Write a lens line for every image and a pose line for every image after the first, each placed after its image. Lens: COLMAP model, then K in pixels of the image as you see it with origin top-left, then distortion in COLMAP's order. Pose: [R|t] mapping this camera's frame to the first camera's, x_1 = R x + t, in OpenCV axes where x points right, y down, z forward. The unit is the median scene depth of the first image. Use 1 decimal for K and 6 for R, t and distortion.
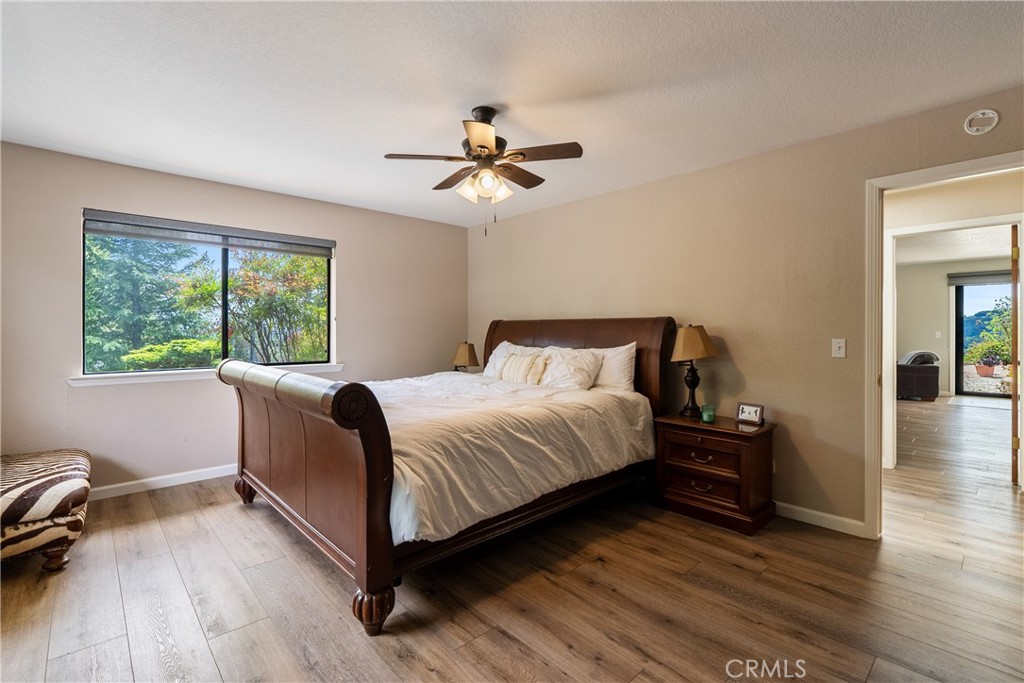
lens RADIAL K [[466.3, 0, 511.9], [0, 466.3, 332.0], [0, 0, 1]] dist [-0.006015, 0.002041]
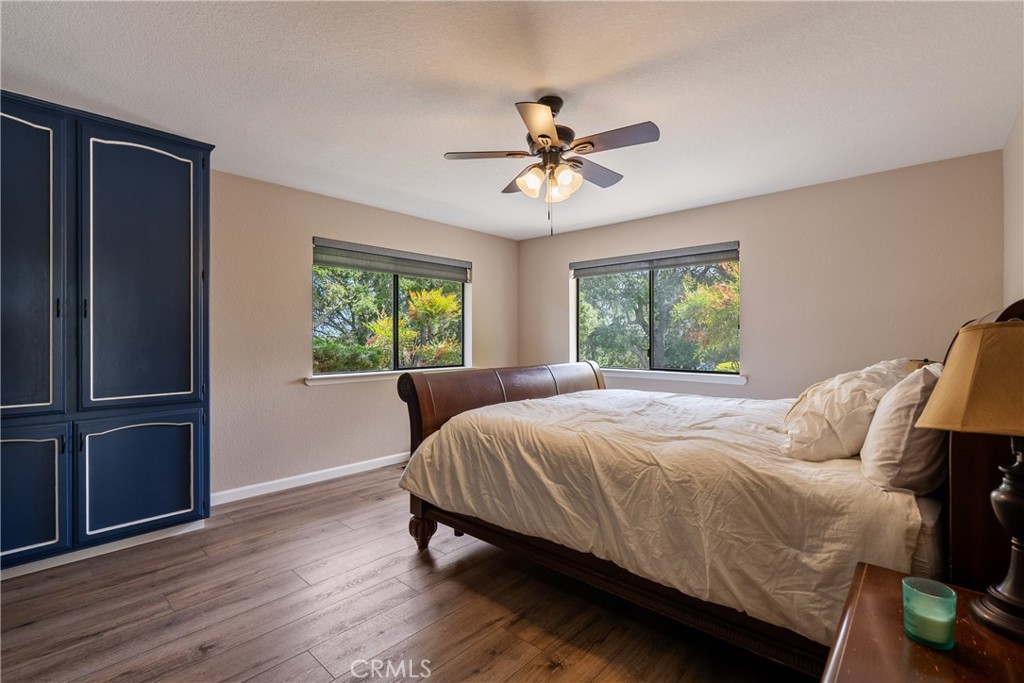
lens RADIAL K [[466.3, 0, 513.0], [0, 466.3, 341.4], [0, 0, 1]] dist [-0.006015, 0.002041]
pose [[0.084357, 0.005827, -0.996419, 0.881124], [-0.008940, 0.999947, 0.005090, -0.001550], [0.996396, 0.008478, 0.084404, 0.875517]]
